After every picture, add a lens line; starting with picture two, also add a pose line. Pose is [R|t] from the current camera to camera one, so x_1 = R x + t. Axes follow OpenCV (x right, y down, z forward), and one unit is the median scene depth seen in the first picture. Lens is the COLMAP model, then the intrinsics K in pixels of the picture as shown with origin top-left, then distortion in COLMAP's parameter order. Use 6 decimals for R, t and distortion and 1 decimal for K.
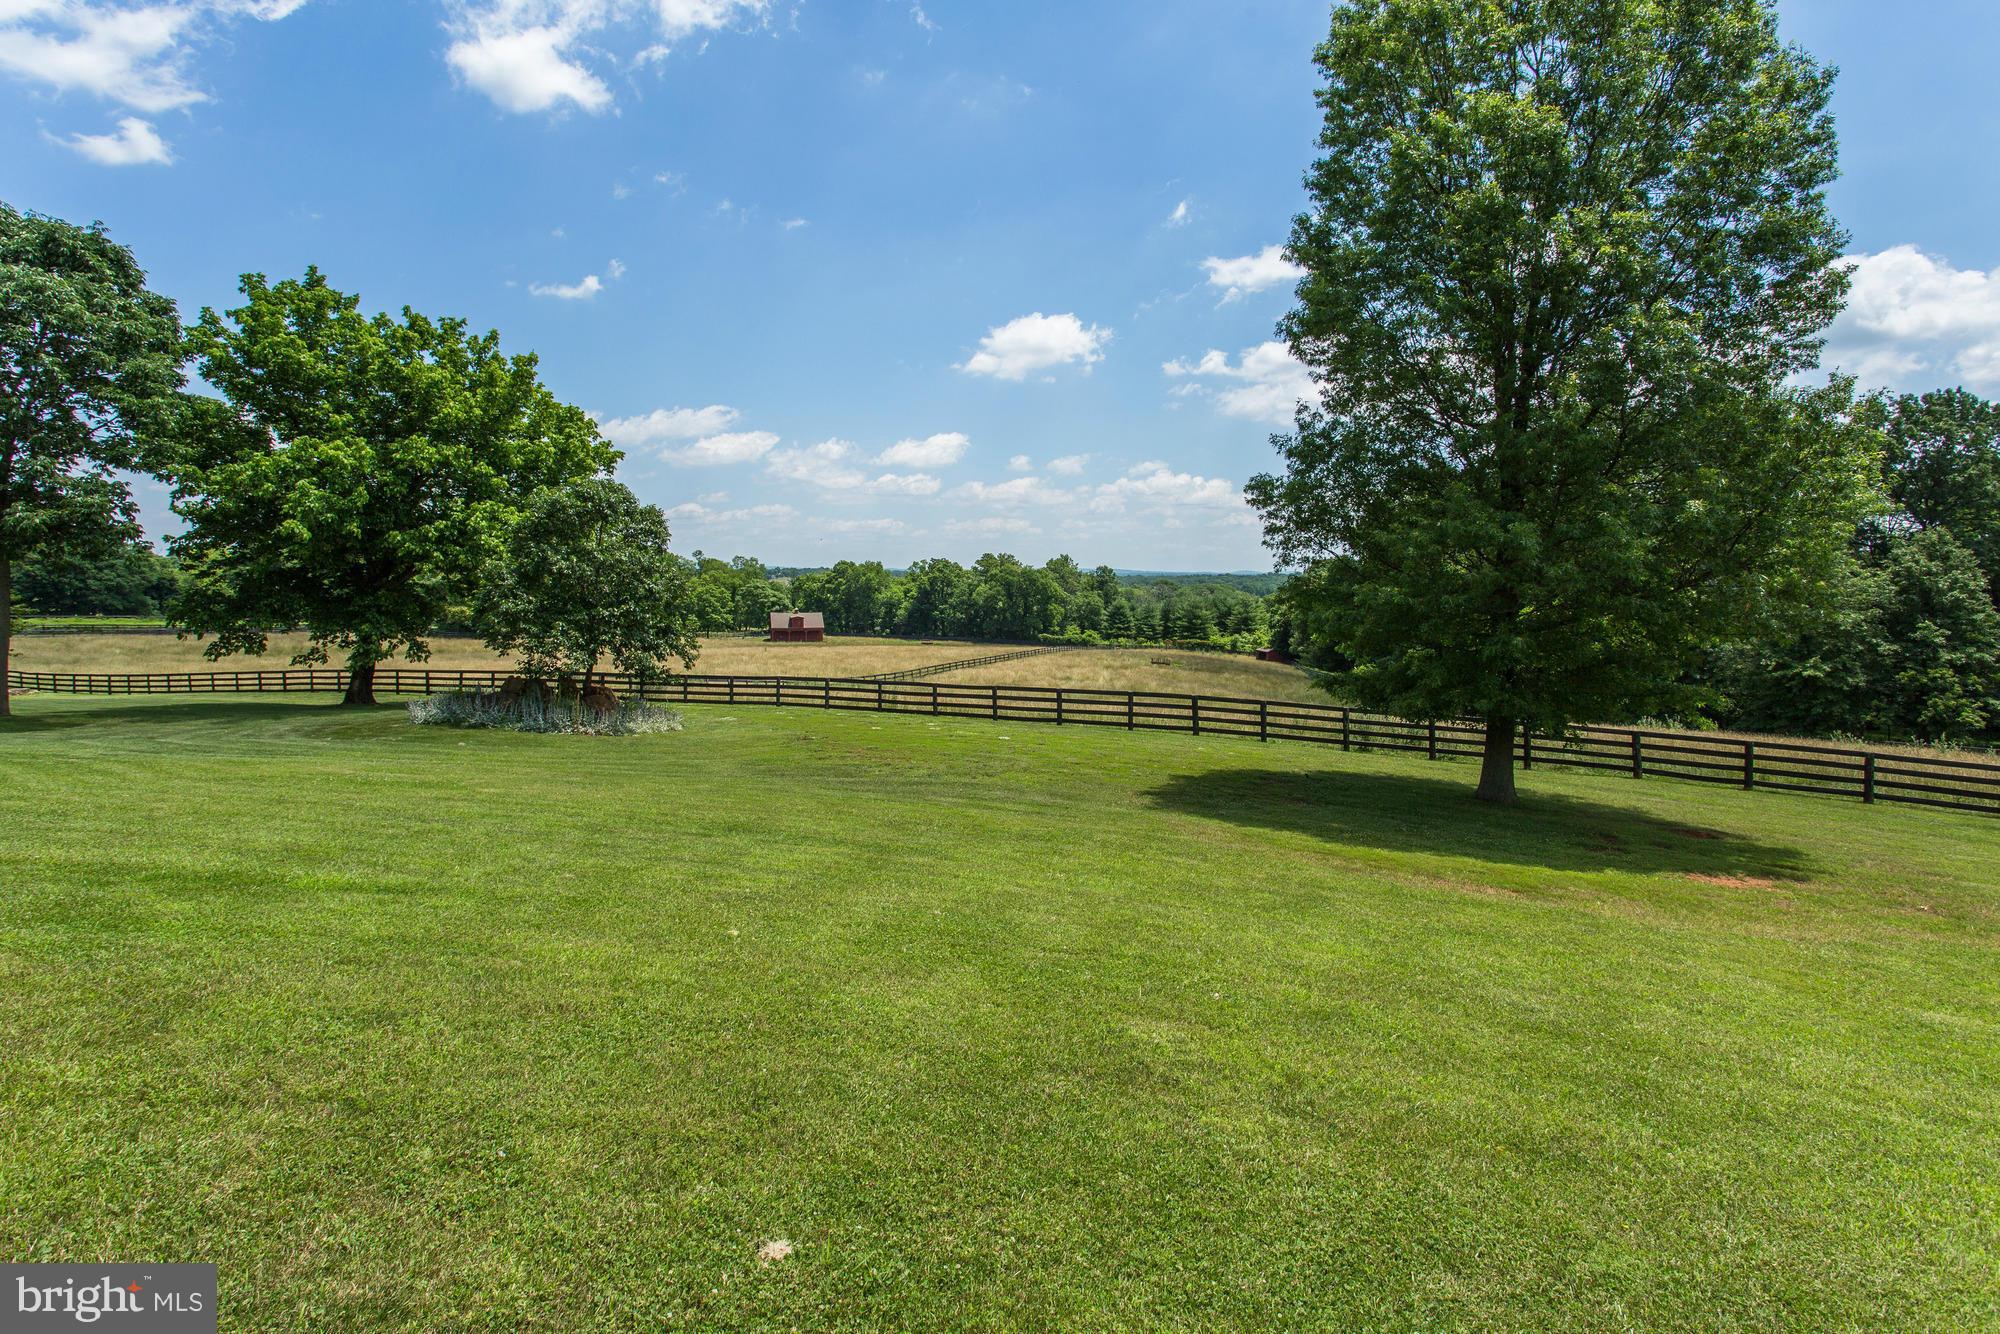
lens RADIAL K [[950.6, 0, 999.9], [0, 950.6, 594.8], [0, 0, 1]] dist [-0.000535, 0.000018]
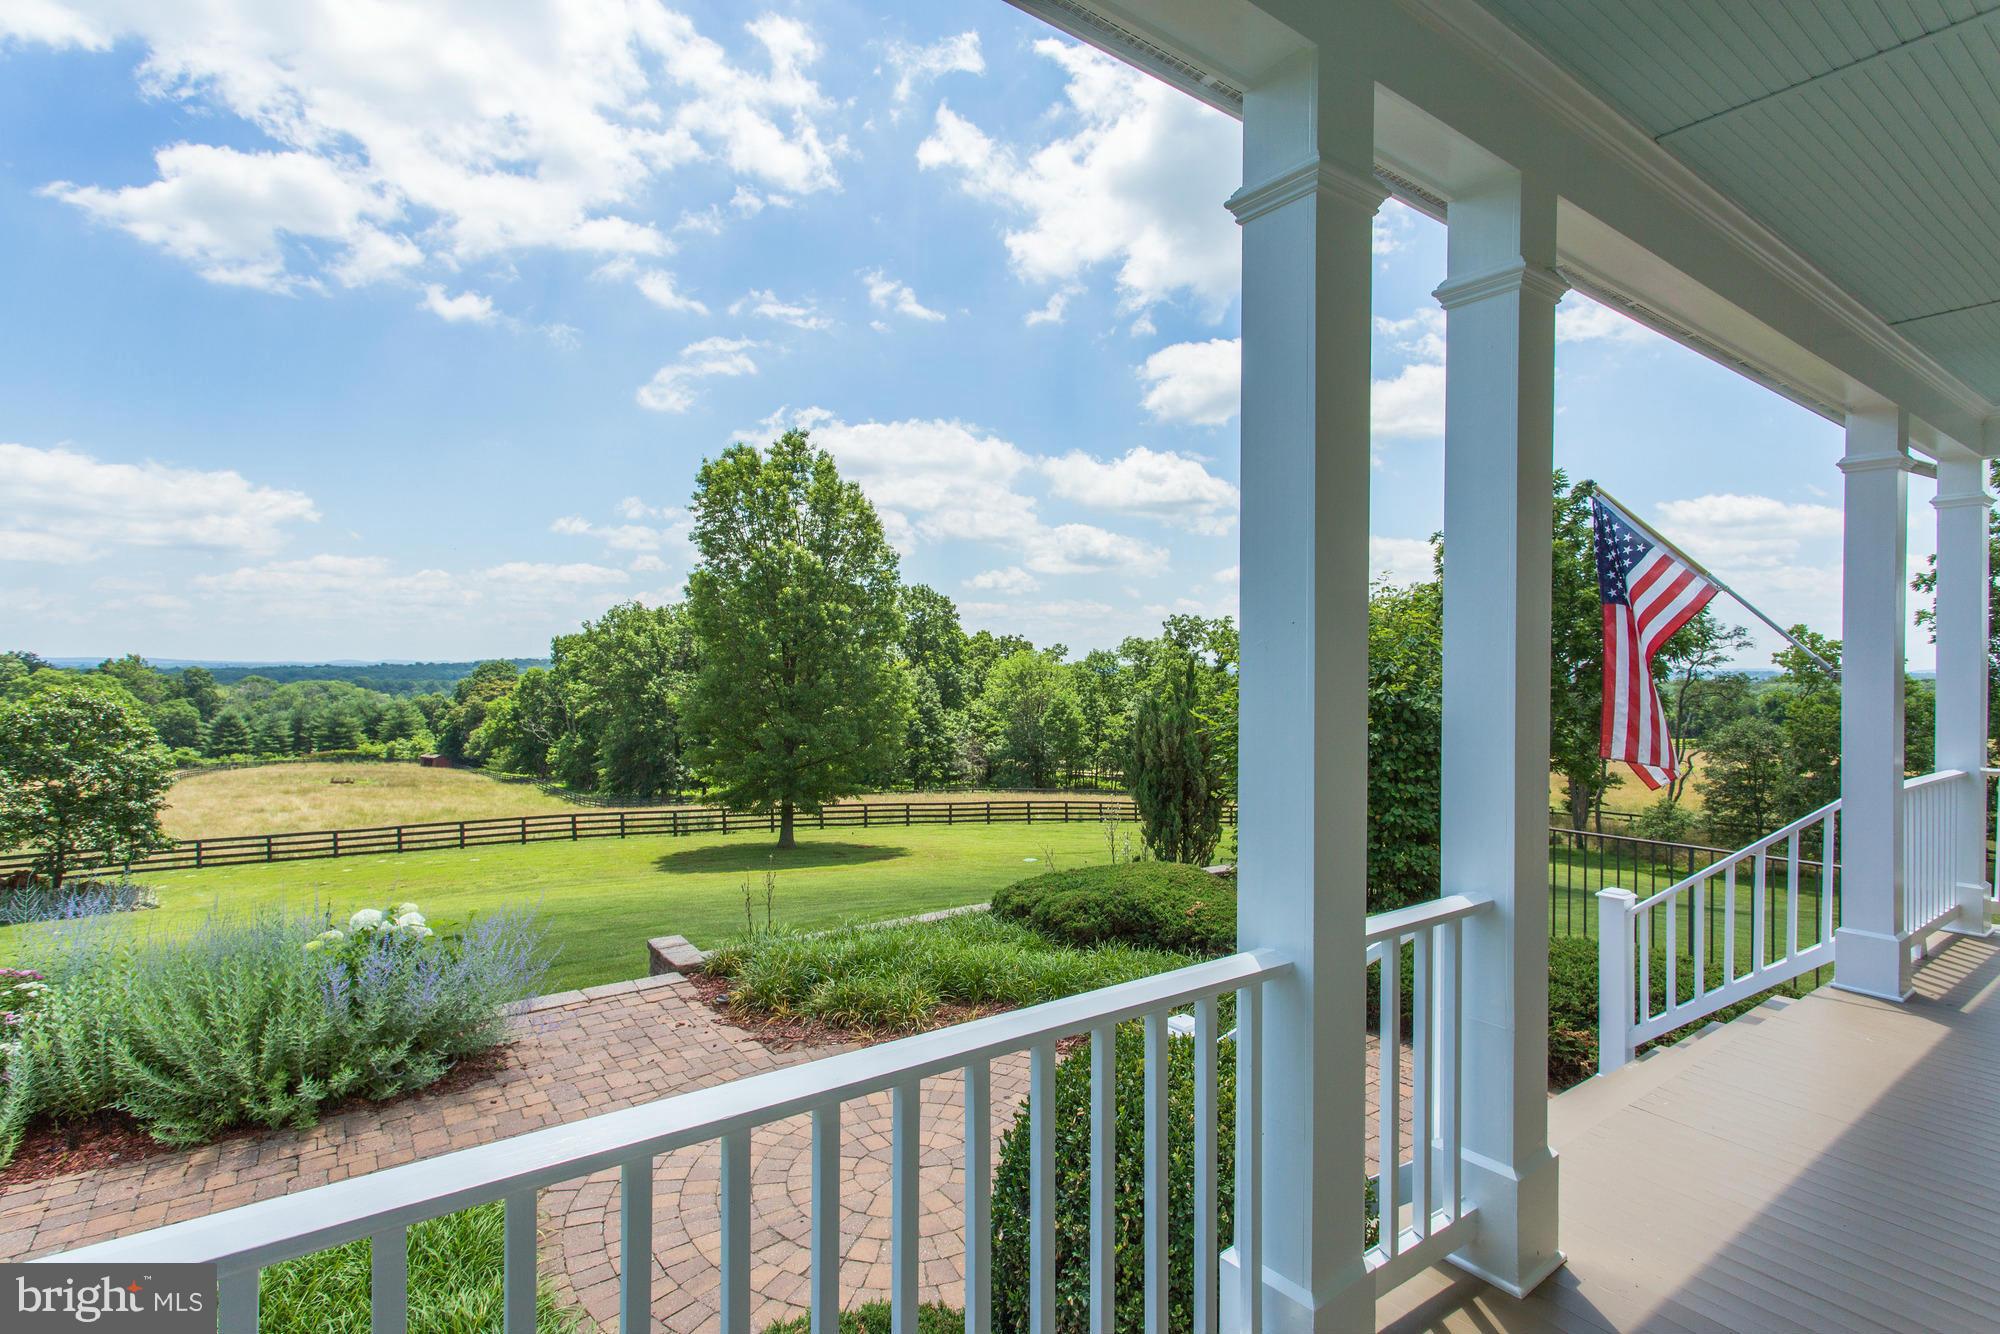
lens RADIAL K [[972.6, 0, 1000.0], [0, 972.6, 667.0], [0, 0, 1]] dist [-0.001297, -0.000046]
pose [[0.647204, -0.009530, 0.762257, -0.097005], [0.016719, 0.999859, -0.001695, -0.020732], [-0.762134, 0.013841, 0.647272, -0.092724]]
